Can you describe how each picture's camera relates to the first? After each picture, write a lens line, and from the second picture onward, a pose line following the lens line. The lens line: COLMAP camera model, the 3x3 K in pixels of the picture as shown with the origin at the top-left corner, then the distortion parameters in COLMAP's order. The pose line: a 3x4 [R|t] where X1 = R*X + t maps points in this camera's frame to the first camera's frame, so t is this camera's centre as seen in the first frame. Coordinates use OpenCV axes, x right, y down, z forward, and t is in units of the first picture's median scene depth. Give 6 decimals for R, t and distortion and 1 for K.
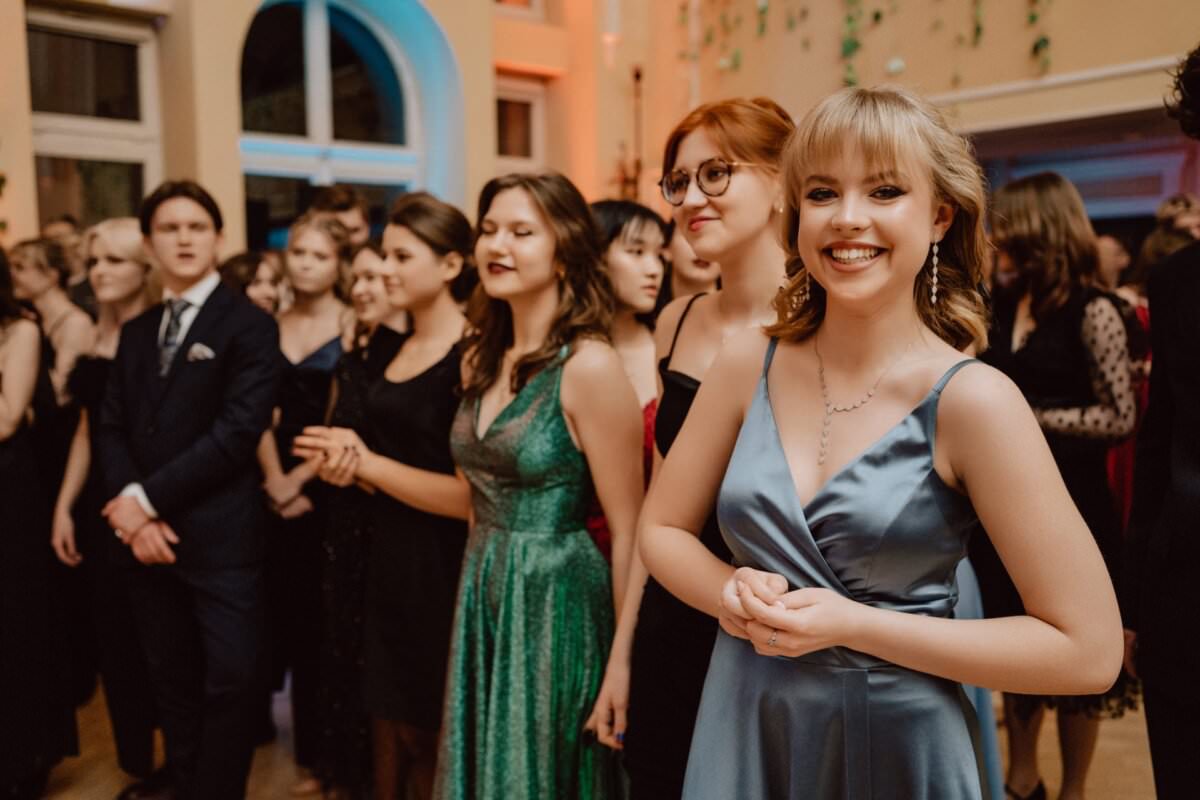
lens RADIAL K [[1191.4, 0, 600.0], [0, 1191.4, 400.0], [0, 0, 1]] dist [-0.055238, 0.375319]
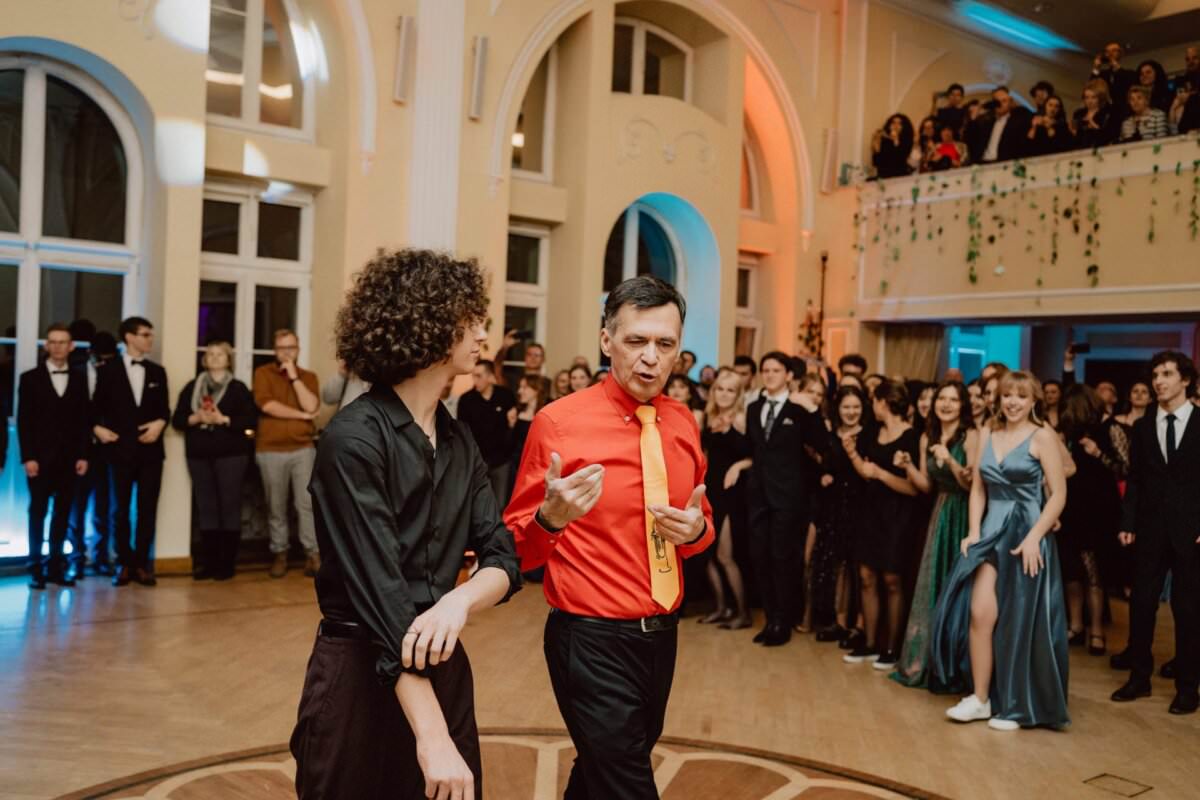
lens RADIAL K [[1188.3, 0, 600.0], [0, 1188.3, 400.0], [0, 0, 1]] dist [0.163781, 0.007570]
pose [[0.997038, 0.053854, -0.054901, -0.195068], [-0.057839, 0.995595, -0.073795, 0.048926], [0.050685, 0.076751, 0.995761, -0.651031]]
